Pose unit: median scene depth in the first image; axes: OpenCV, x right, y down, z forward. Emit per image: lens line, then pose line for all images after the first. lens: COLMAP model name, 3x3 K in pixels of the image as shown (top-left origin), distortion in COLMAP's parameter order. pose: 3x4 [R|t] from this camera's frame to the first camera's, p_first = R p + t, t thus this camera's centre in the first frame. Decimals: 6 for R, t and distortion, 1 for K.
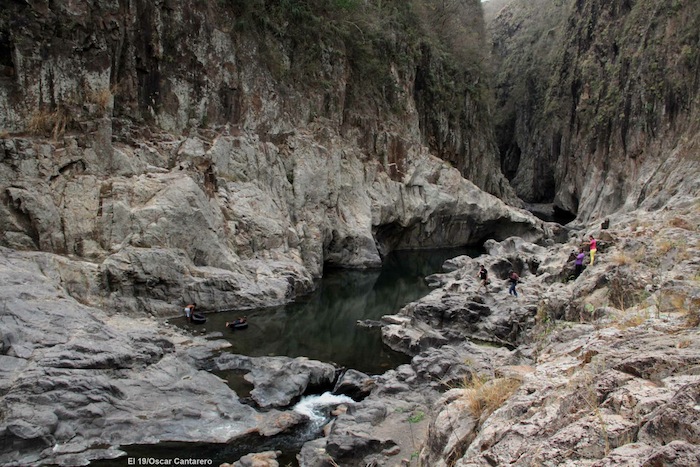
lens RADIAL K [[606.3, 0, 349.7], [0, 606.3, 245.6], [0, 0, 1]] dist [-0.128800, 0.118127]
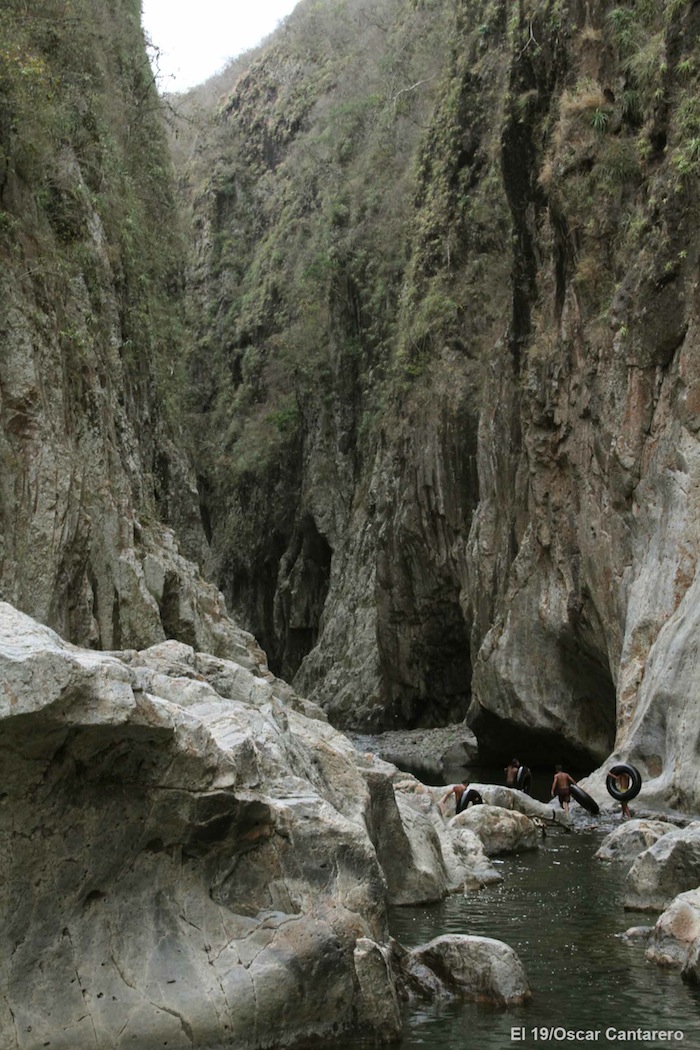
lens RADIAL K [[1852.9, 0, 350.5], [0, 1852.9, 527.7], [0, 0, 1]] dist [0.276365, 0.000000]
pose [[0.963592, -0.030741, 0.265602, 0.315767], [0.086655, 0.975657, -0.201458, -0.018520], [-0.252944, 0.217139, 0.942799, 0.930204]]
